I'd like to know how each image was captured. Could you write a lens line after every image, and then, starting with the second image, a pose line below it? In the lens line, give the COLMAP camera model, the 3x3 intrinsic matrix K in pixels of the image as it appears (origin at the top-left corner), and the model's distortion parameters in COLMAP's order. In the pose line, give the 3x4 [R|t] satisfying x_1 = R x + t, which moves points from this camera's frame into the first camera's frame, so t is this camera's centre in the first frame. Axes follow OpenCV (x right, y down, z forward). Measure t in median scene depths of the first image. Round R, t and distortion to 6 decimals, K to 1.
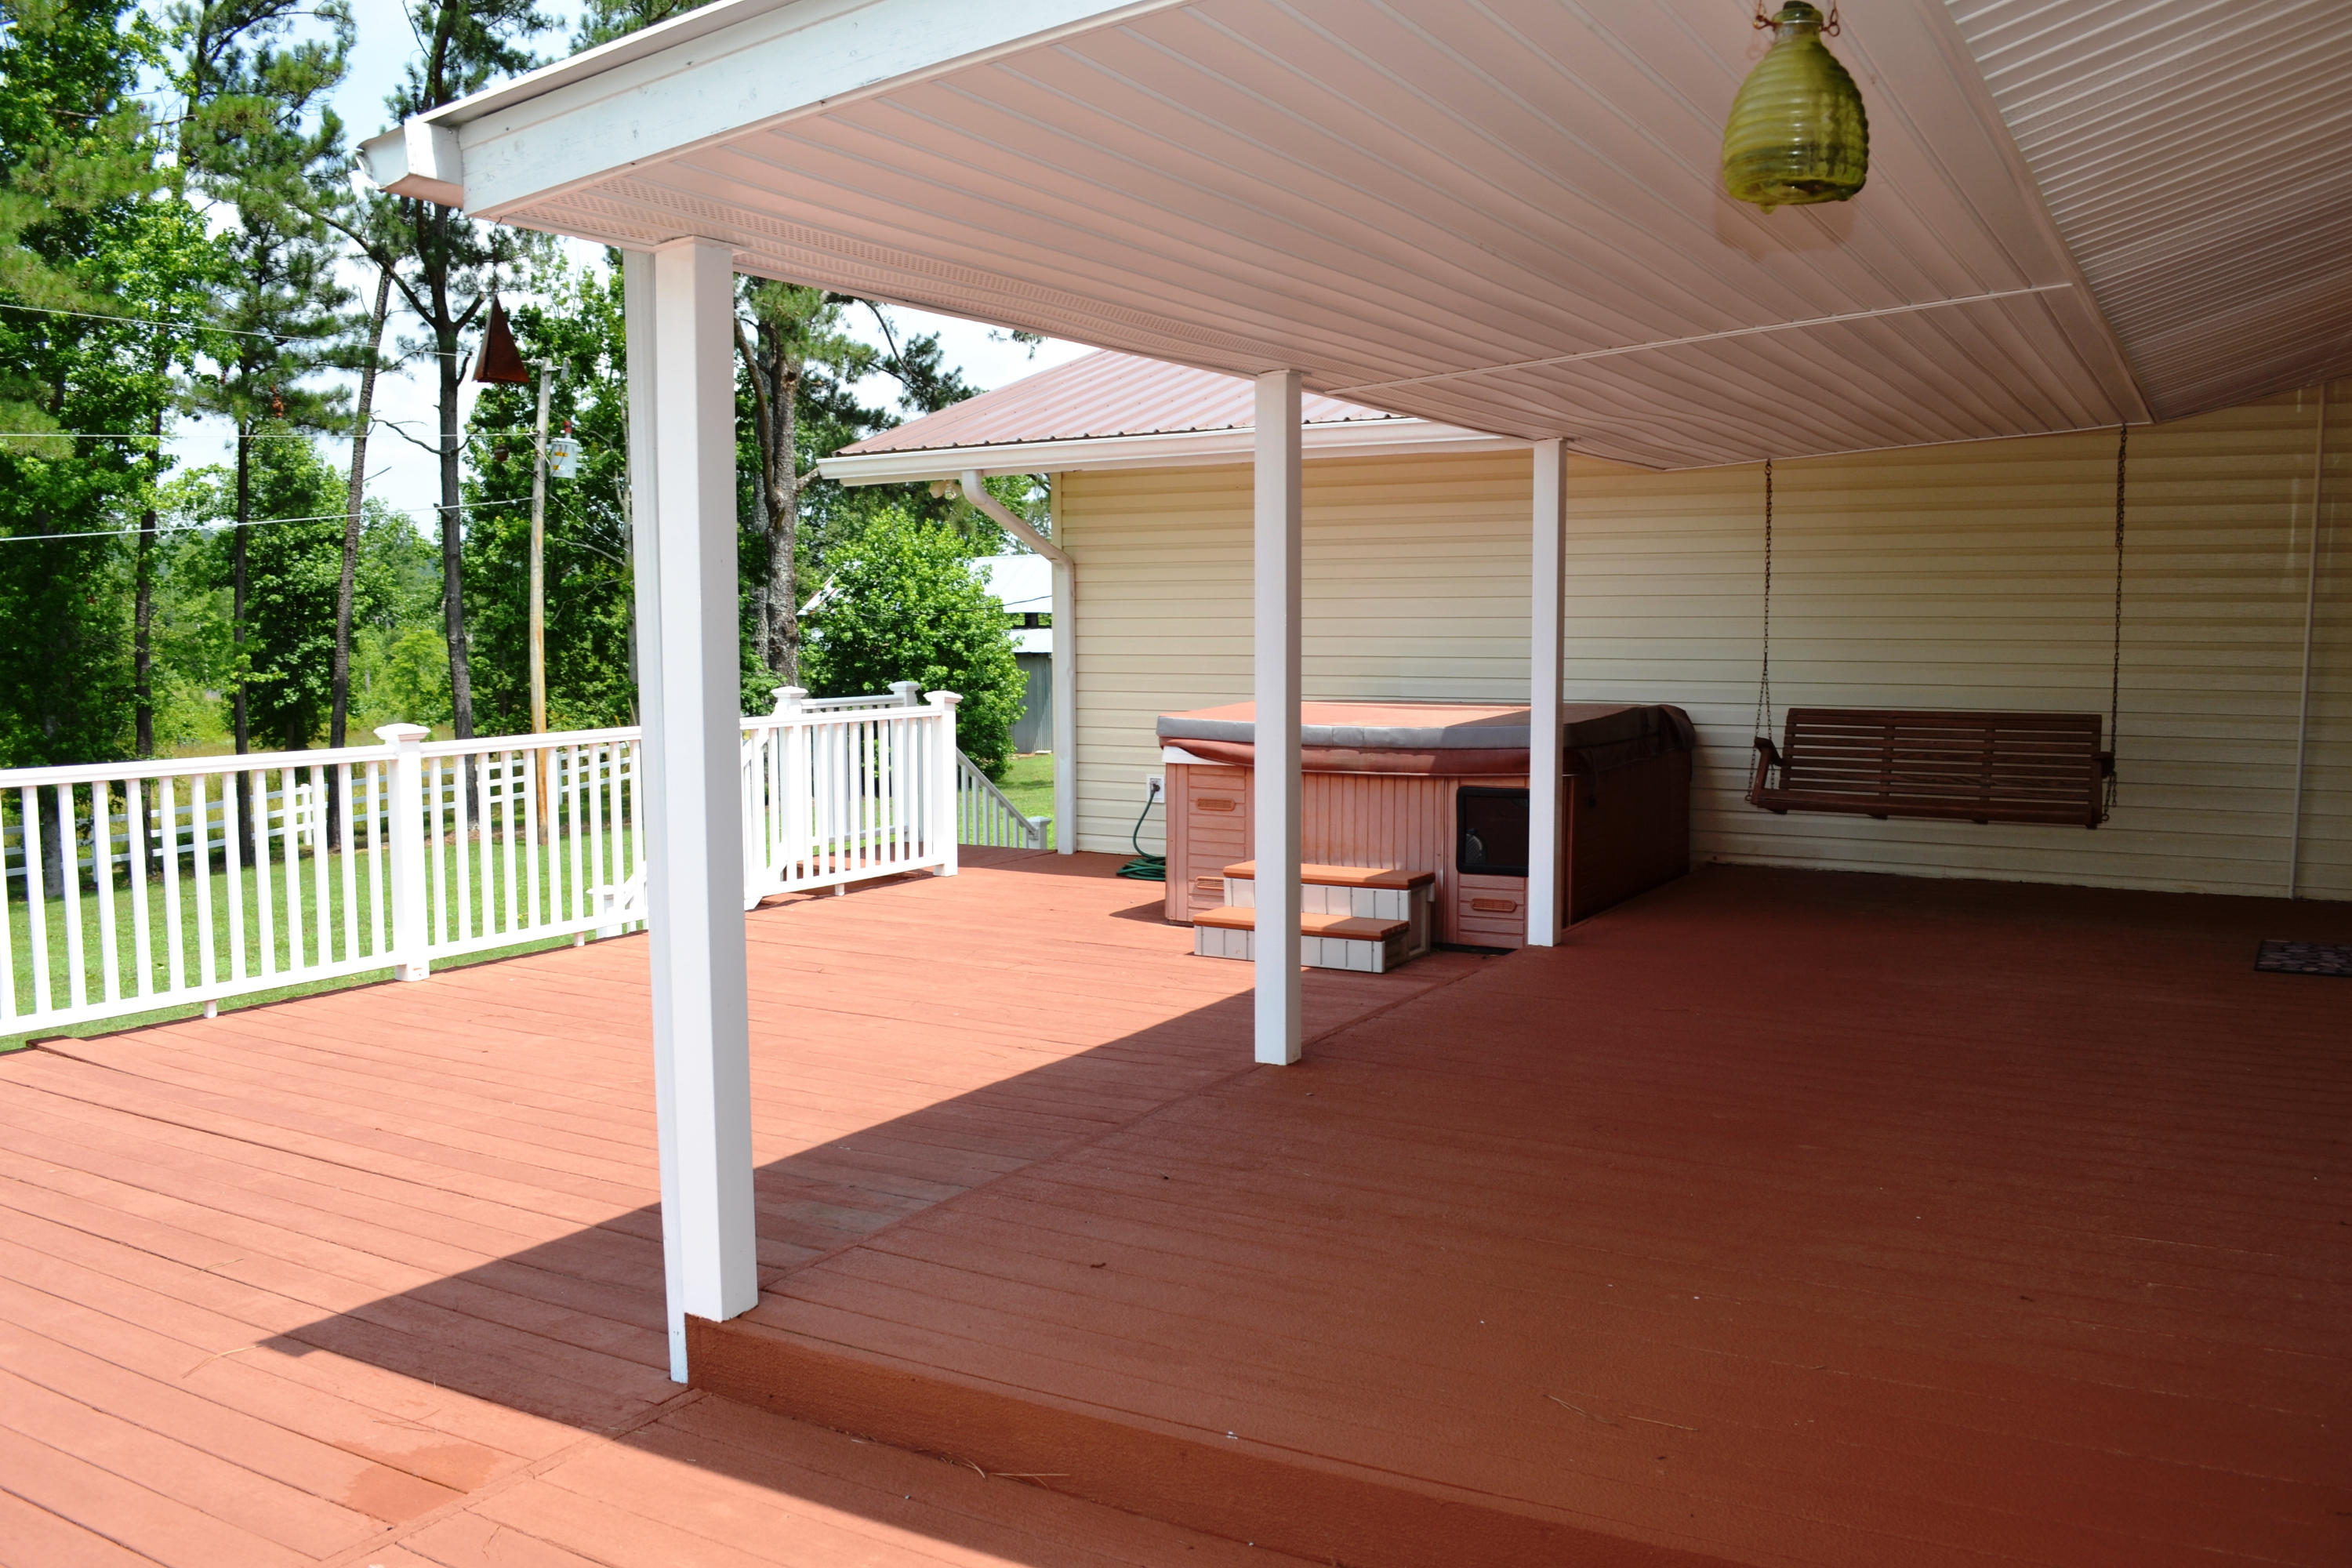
lens RADIAL K [[1880.1, 0, 1163.7], [0, 1880.1, 788.6], [0, 0, 1]] dist [-0.081449, 0.008585]
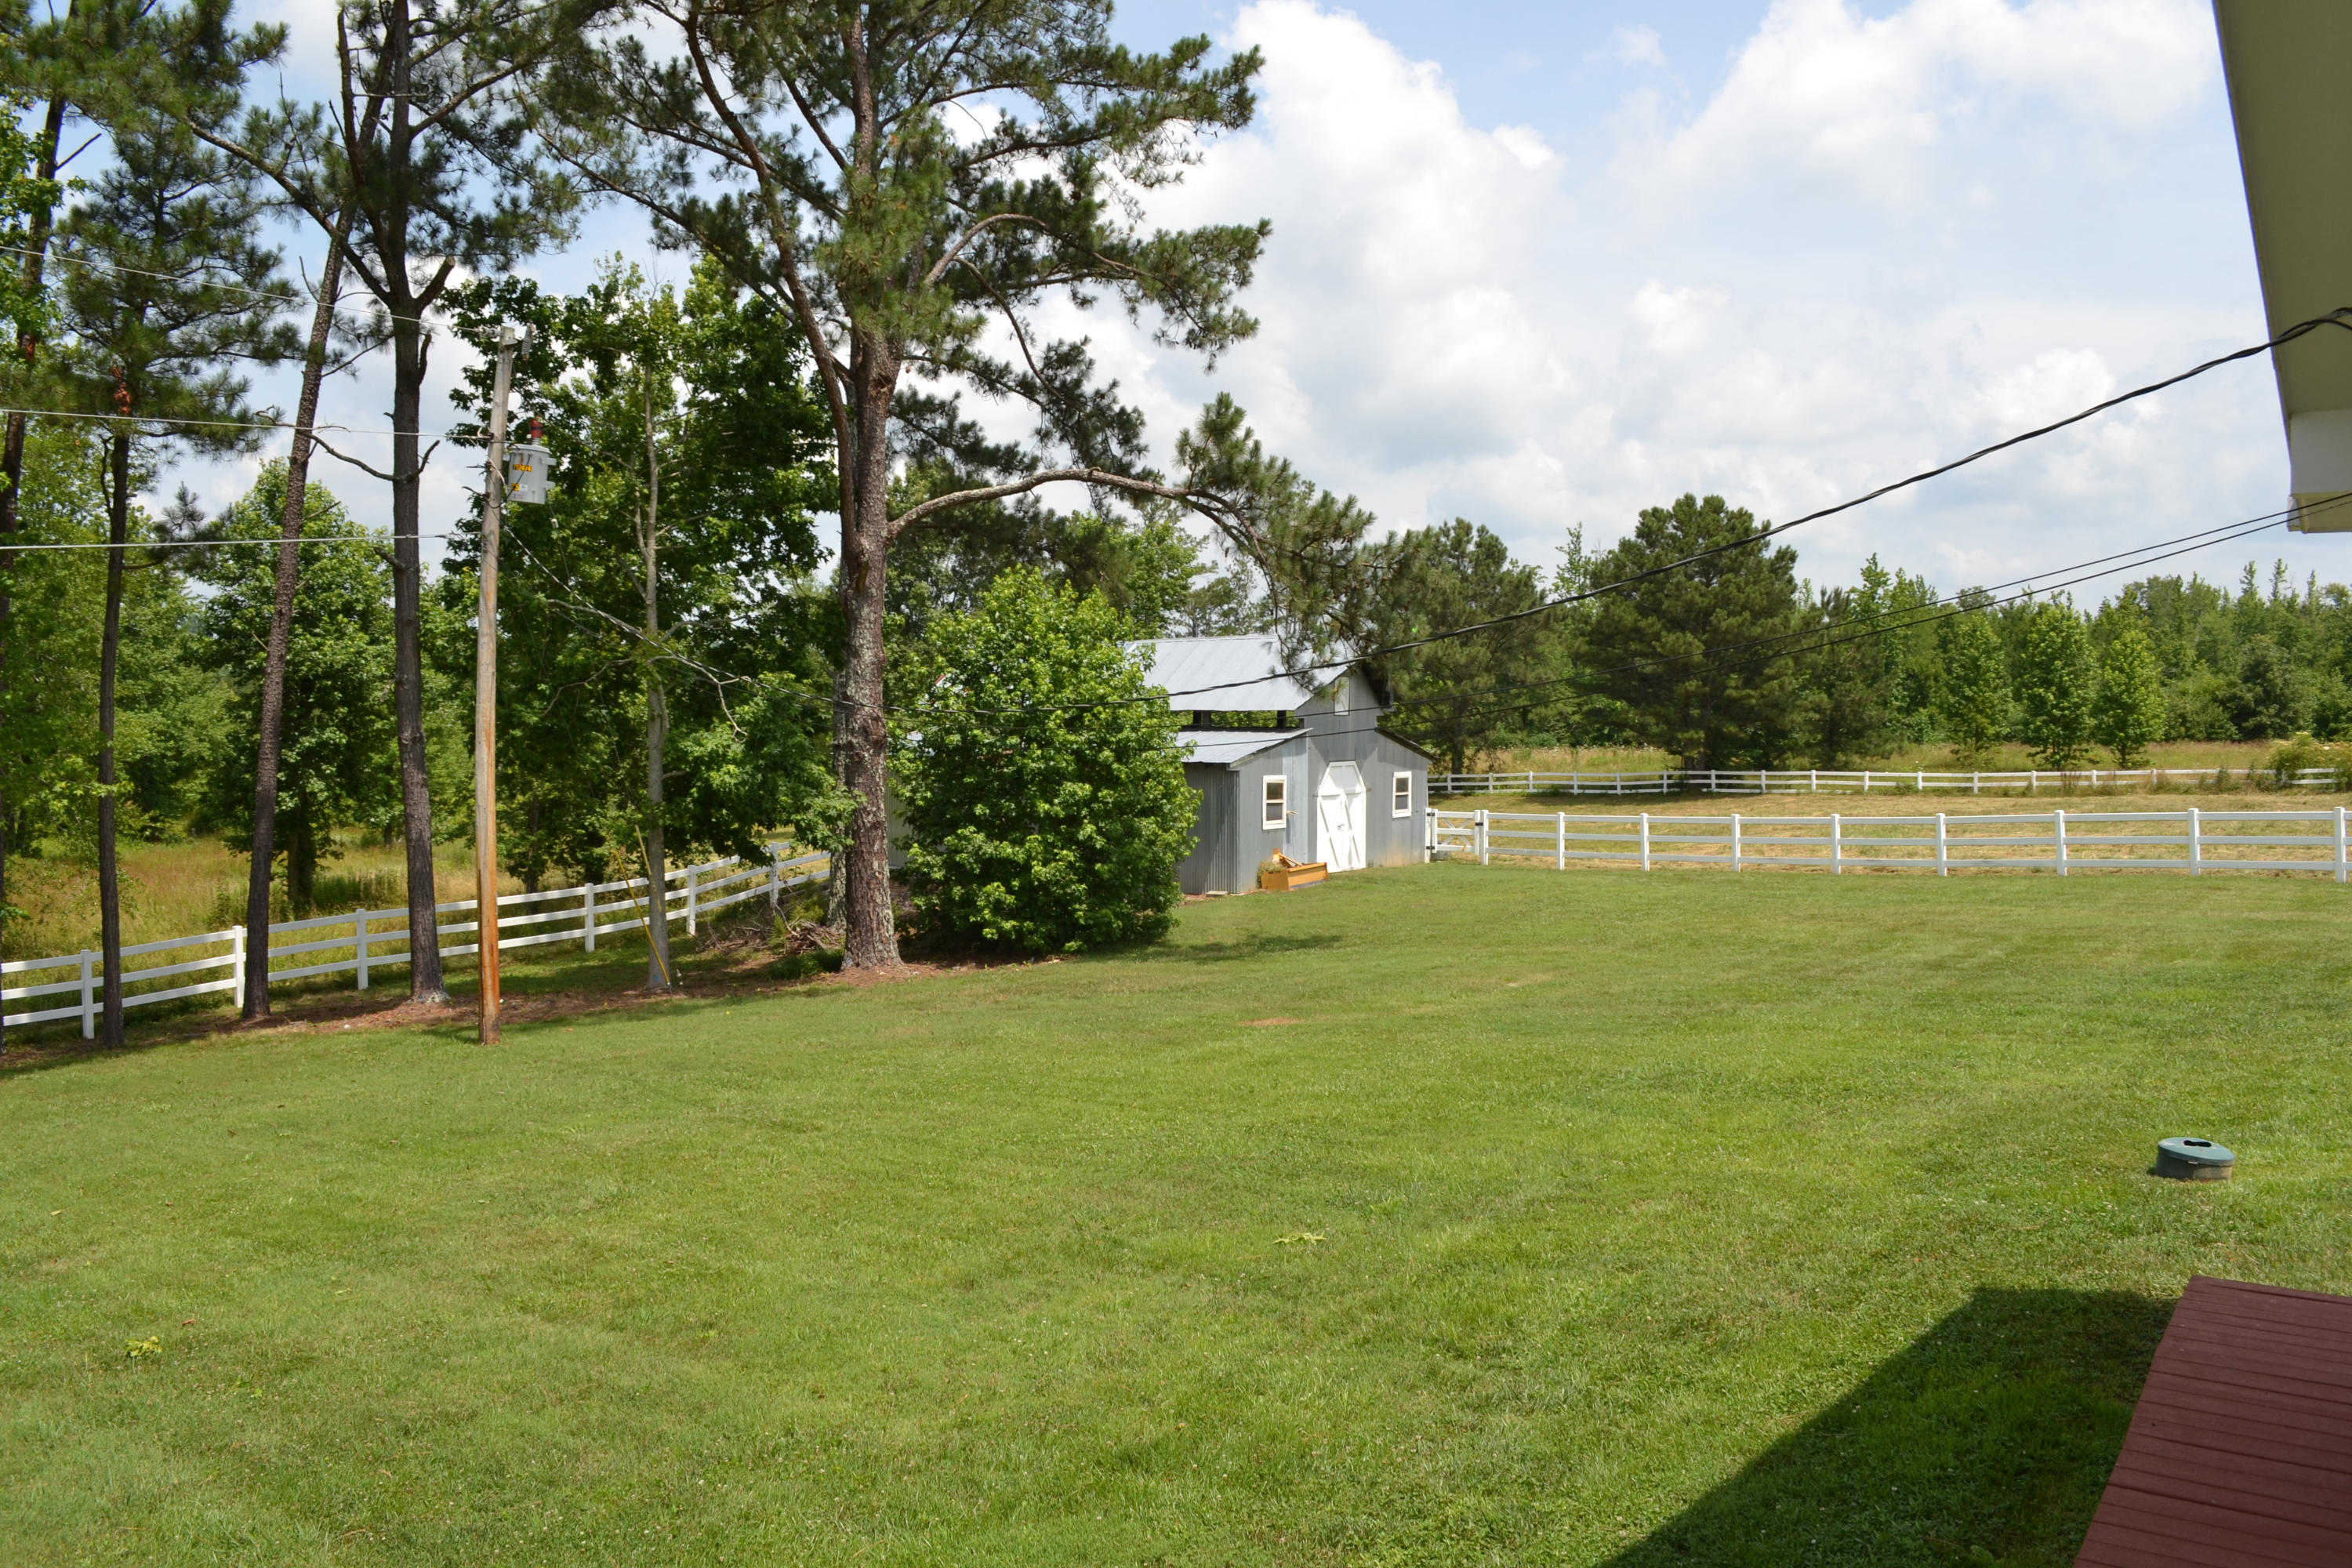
lens RADIAL K [[1880.1, 0, 1163.7], [0, 1880.1, 788.6], [0, 0, 1]] dist [-0.081449, 0.008585]
pose [[0.996632, 0.012677, -0.081023, -0.028633], [-0.016874, 0.998539, -0.051327, -0.026095], [0.080254, 0.052521, 0.995390, 0.280352]]
